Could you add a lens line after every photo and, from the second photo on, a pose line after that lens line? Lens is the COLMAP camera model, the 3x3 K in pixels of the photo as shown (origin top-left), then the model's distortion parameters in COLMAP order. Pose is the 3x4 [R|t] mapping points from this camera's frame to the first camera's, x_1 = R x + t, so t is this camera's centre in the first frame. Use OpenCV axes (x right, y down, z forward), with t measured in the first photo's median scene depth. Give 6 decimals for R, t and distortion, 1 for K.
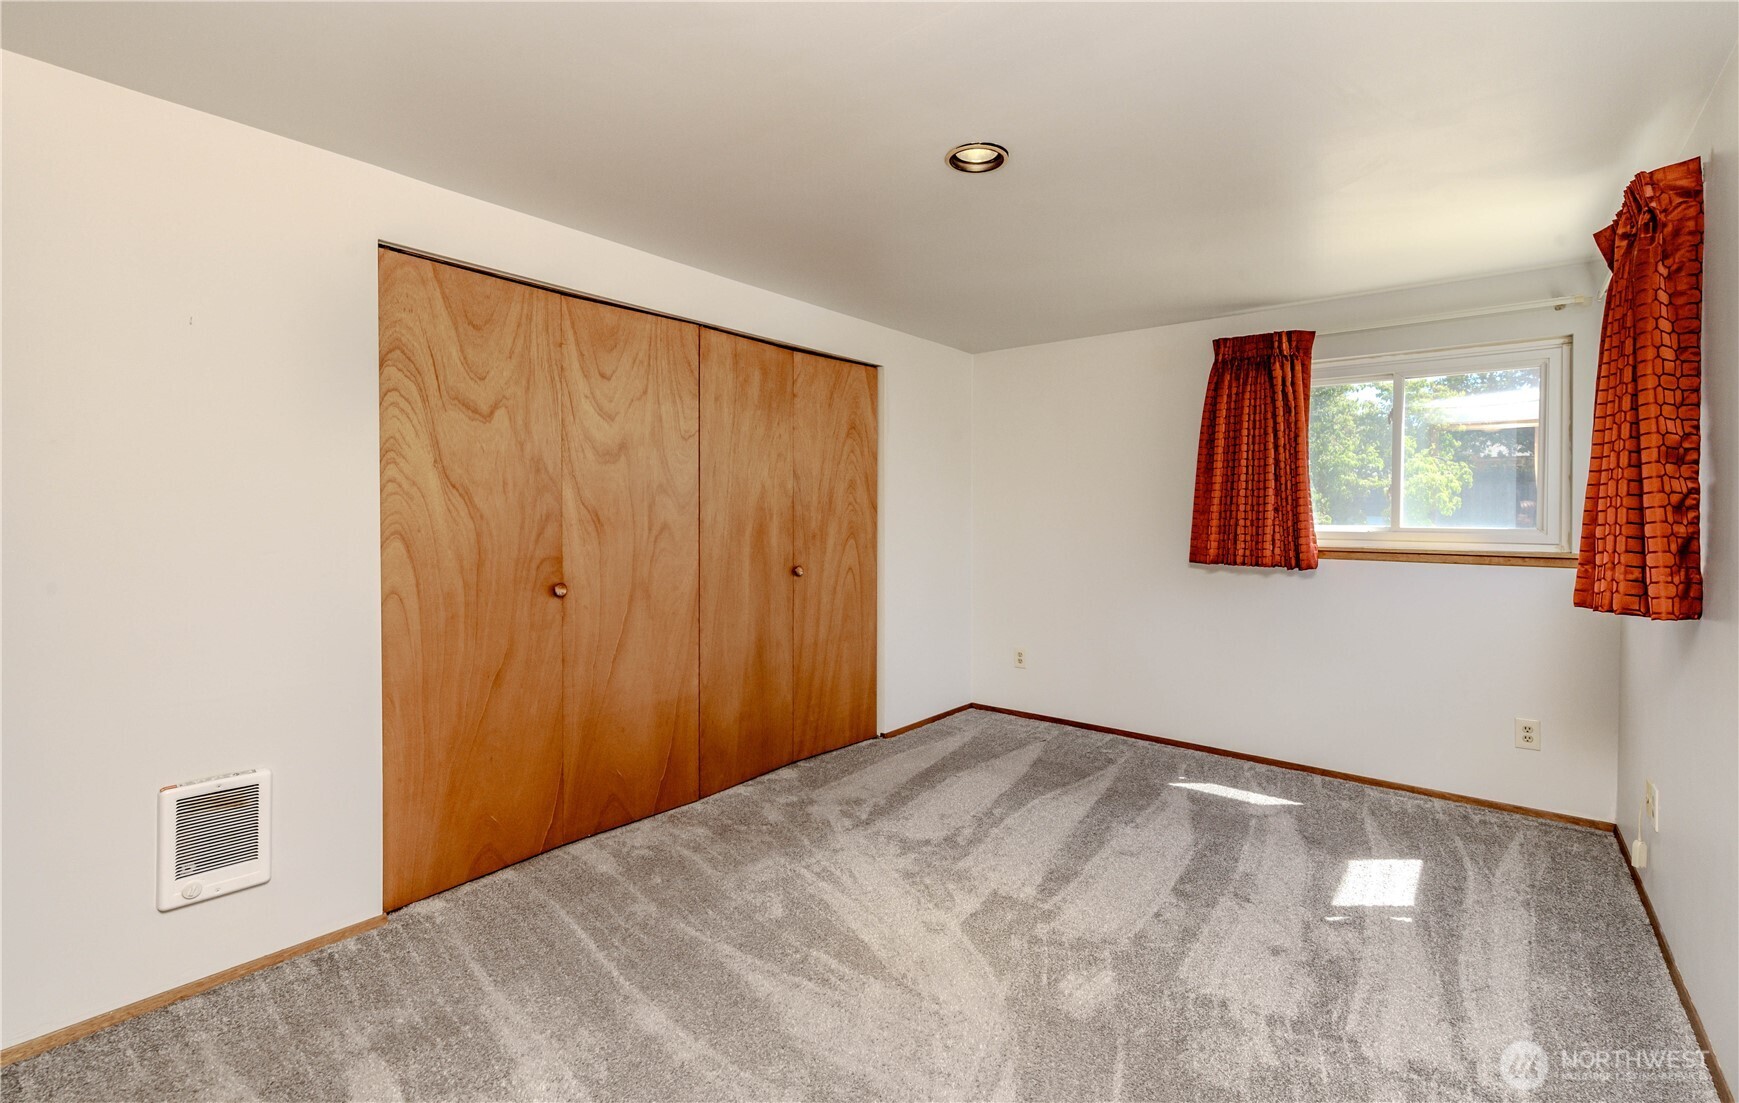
lens RADIAL K [[759.1, 0, 865.8], [0, 759.1, 518.4], [0, 0, 1]] dist [0.001281, 0.000092]
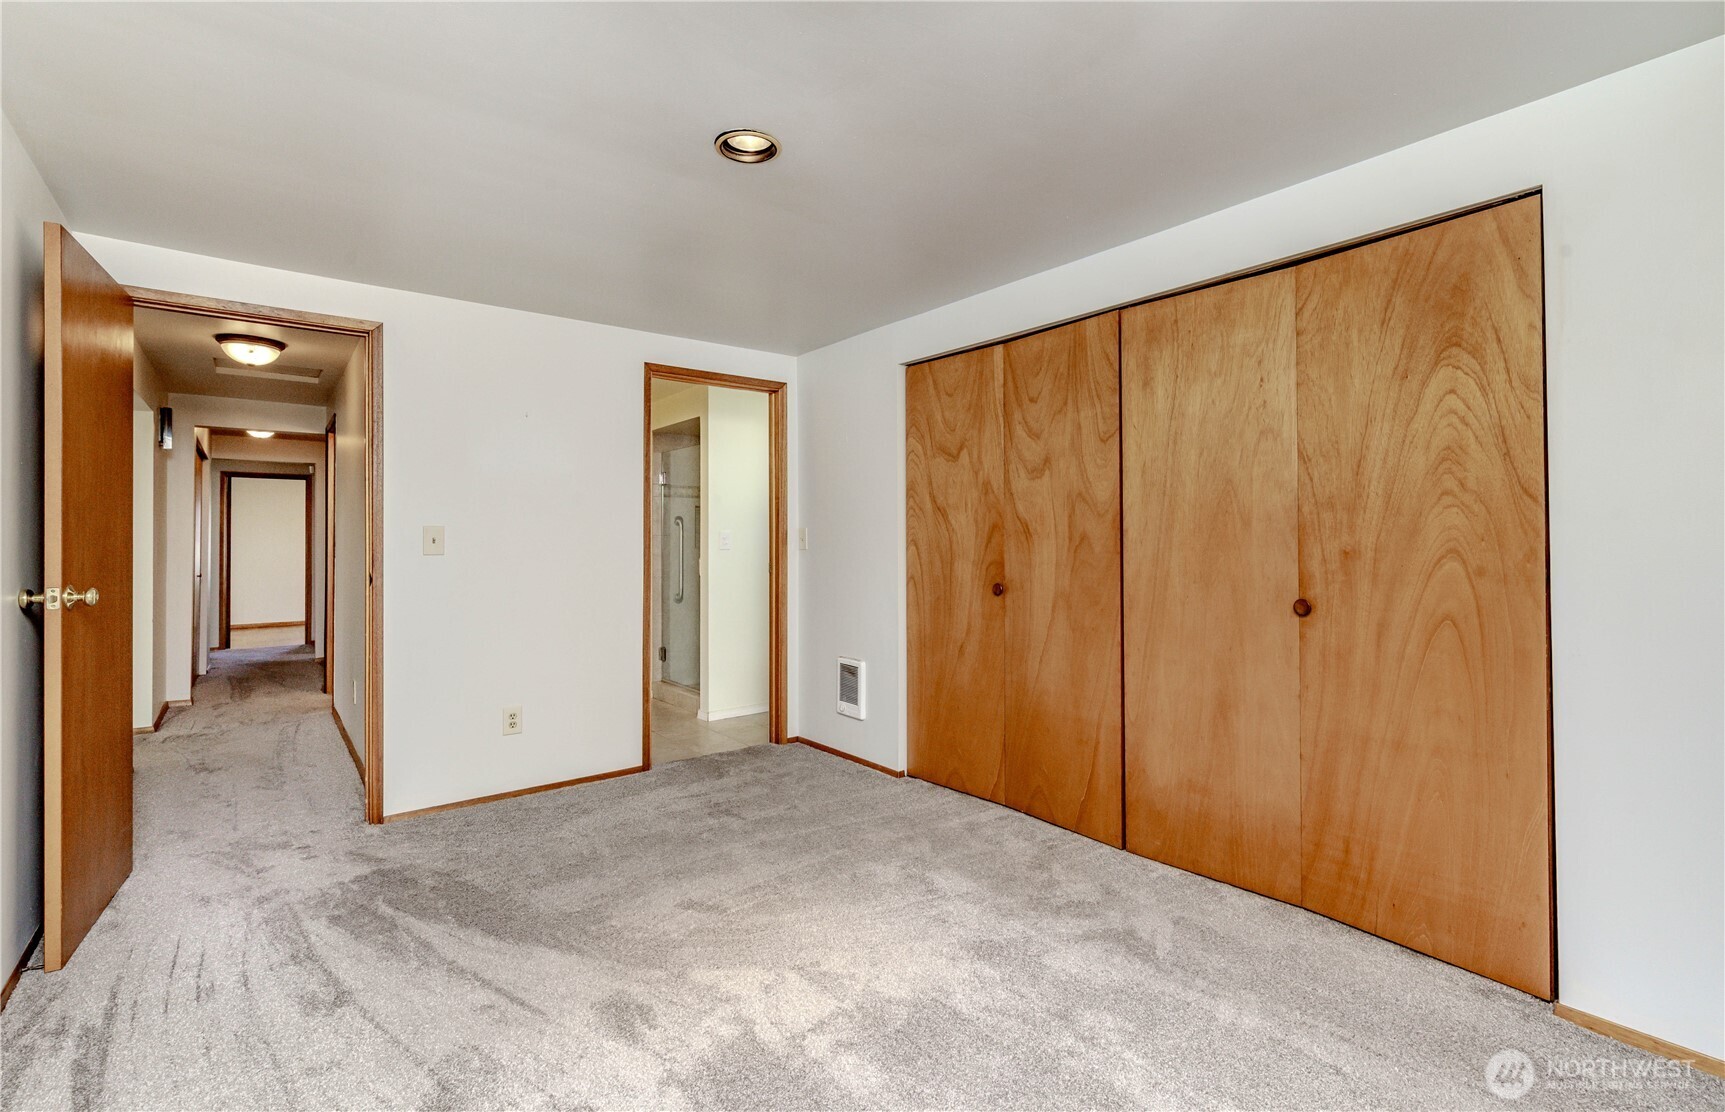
lens RADIAL K [[774.6, 0, 861.2], [0, 774.6, 534.7], [0, 0, 1]] dist [0.000884, 0.000053]
pose [[-0.220363, -0.016379, -0.975280, 0.815269], [-0.006364, 0.999862, -0.015354, 0.027300], [0.975397, 0.002823, -0.220437, 1.019313]]
